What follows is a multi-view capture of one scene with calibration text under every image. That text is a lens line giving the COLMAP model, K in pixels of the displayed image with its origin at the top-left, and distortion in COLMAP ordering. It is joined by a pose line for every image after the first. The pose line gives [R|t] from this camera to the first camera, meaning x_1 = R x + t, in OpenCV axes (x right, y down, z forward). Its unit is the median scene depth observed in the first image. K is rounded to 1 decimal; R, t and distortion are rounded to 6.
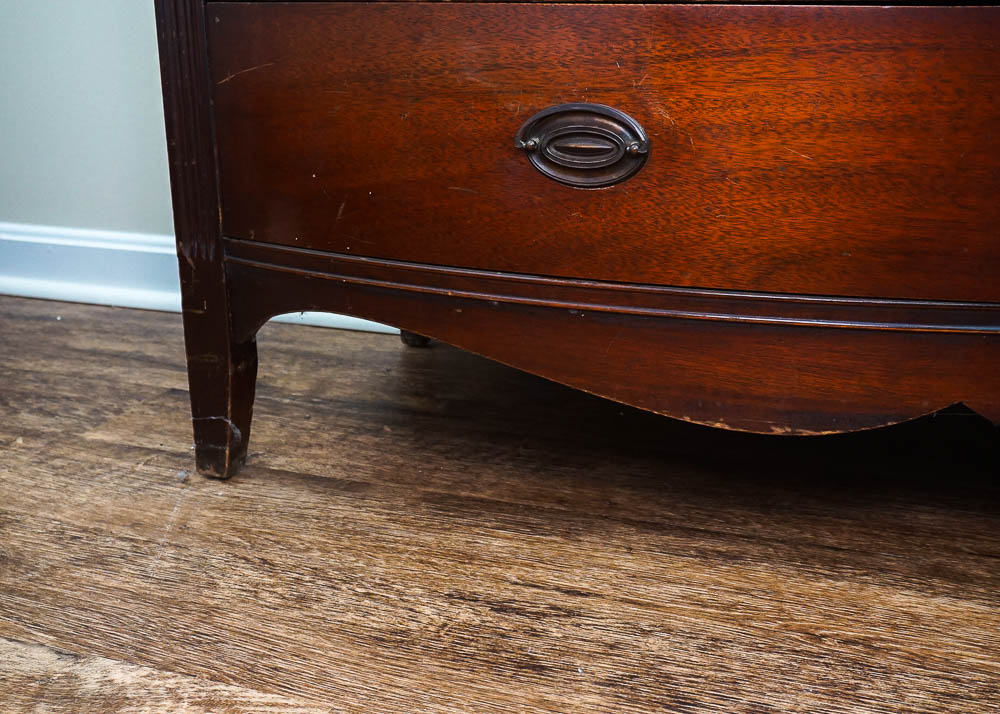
lens RADIAL K [[1146.5, 0, 501.8], [0, 1146.5, 355.9], [0, 0, 1]] dist [-0.010035, 0.000000]
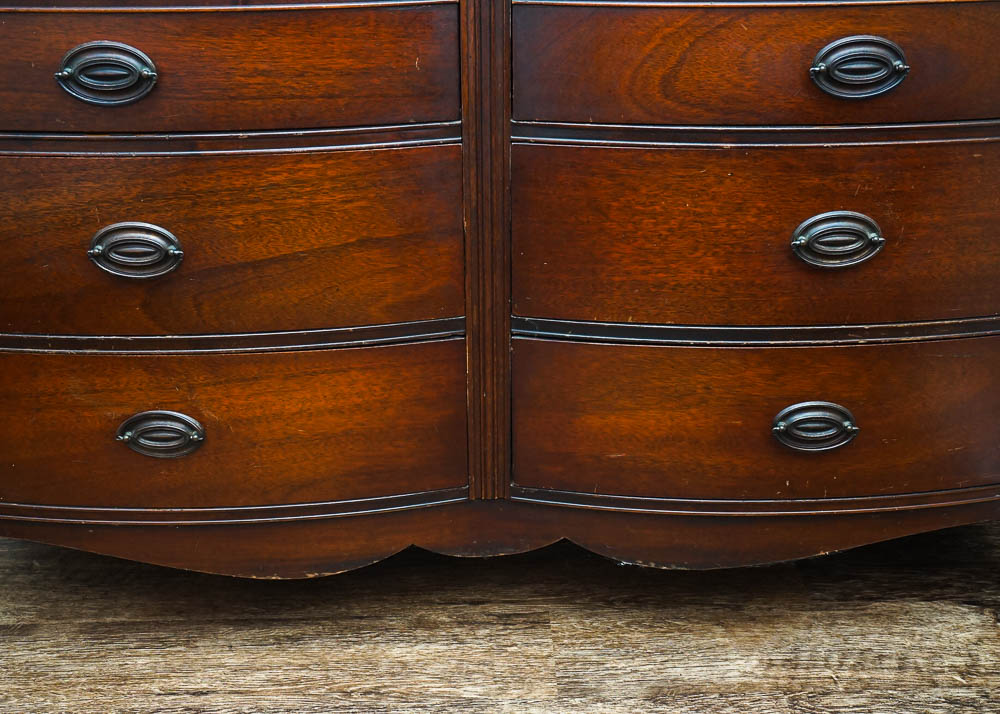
lens RADIAL K [[1146.5, 0, 500.0], [0, 1146.5, 358.9], [0, 0, 1]] dist [-0.010035, 0.000000]
pose [[0.931965, -0.155108, 0.327692, 0.005122], [0.108168, 0.981655, 0.157015, -0.448558], [-0.346035, -0.110887, 0.931646, -0.560049]]
